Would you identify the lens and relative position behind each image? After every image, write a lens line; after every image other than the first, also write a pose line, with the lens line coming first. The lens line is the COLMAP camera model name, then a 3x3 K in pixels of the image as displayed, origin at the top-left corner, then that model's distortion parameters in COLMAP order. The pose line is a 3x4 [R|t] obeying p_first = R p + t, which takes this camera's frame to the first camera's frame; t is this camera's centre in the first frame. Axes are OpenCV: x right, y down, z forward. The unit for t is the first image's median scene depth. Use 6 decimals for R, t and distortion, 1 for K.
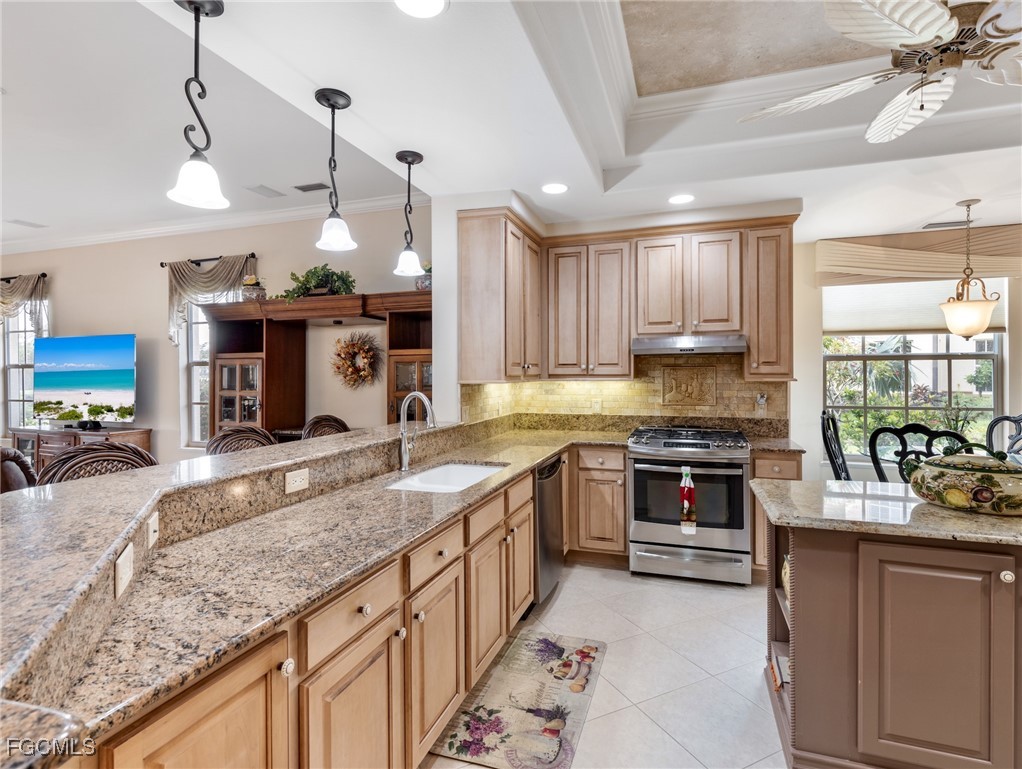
lens RADIAL K [[520.9, 0, 514.3], [0, 520.9, 376.3], [0, 0, 1]] dist [0.004494, 0.000121]
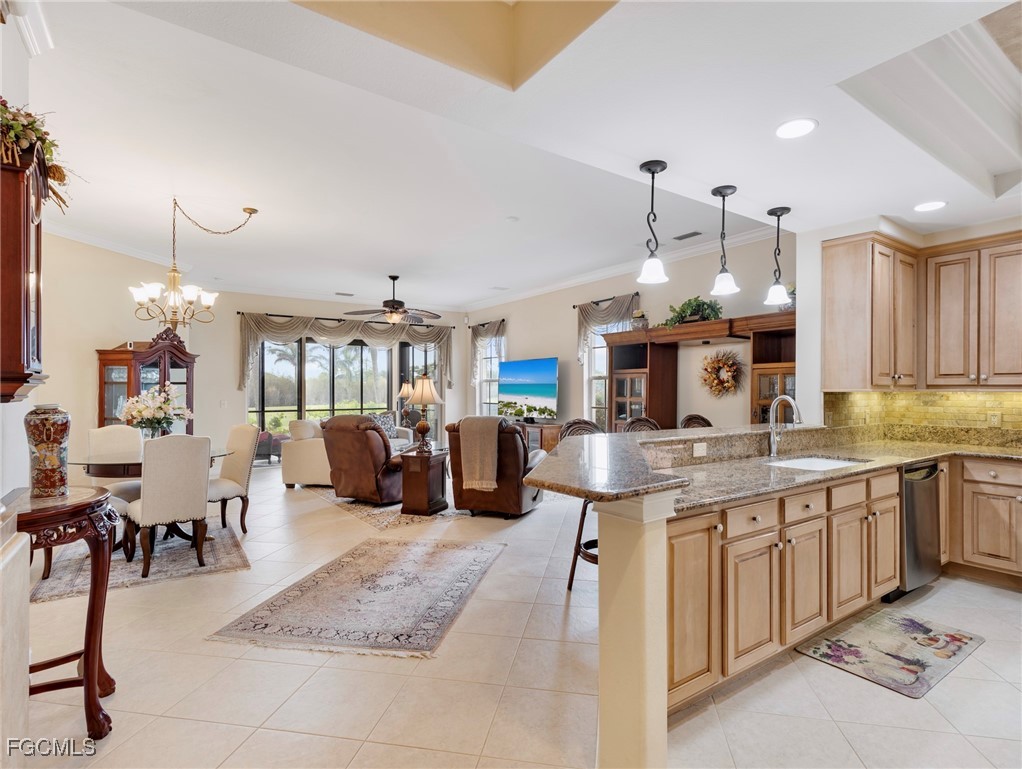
lens RADIAL K [[515.1, 0, 515.2], [0, 515.1, 388.3], [0, 0, 1]] dist [0.005217, -0.000643]
pose [[0.802376, 0.004646, -0.596801, 0.026909], [-0.010173, 0.999931, -0.005893, 0.018041], [0.596732, 0.010800, 0.802368, -0.285992]]
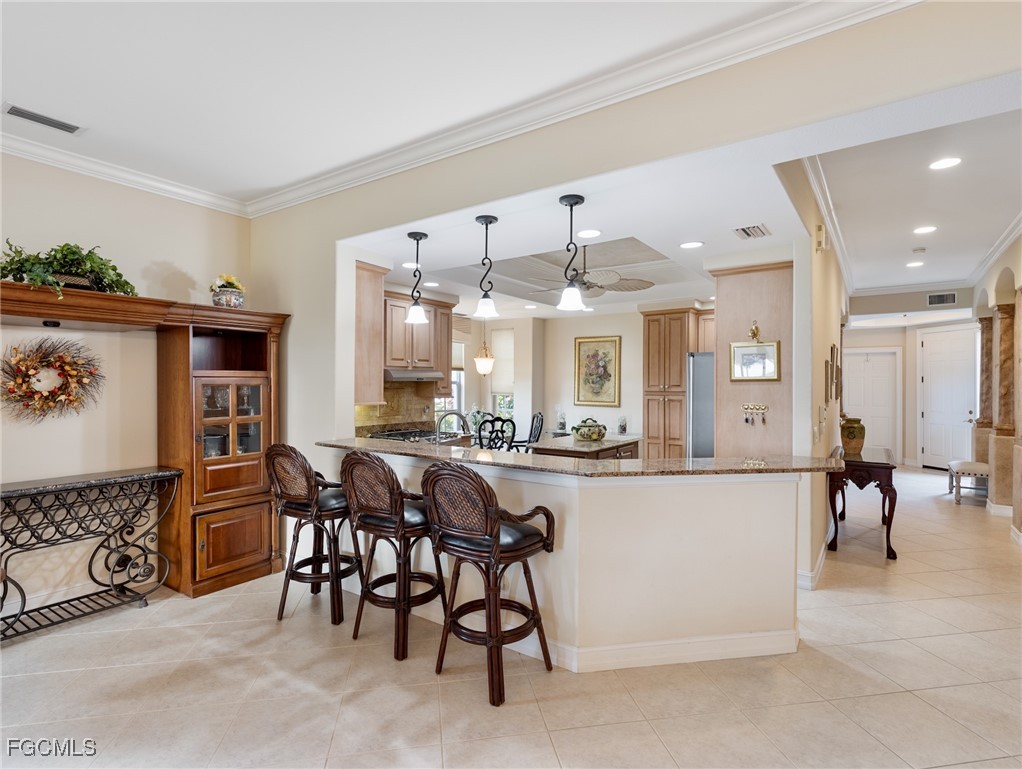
lens RADIAL K [[519.2, 0, 514.7], [0, 519.2, 382.9], [0, 0, 1]] dist [0.004766, -0.000855]
pose [[0.280011, 0.008342, 0.959960, -1.039348], [0.003119, 0.999949, -0.009599, -0.022825], [-0.959992, 0.005682, 0.279971, 0.291861]]
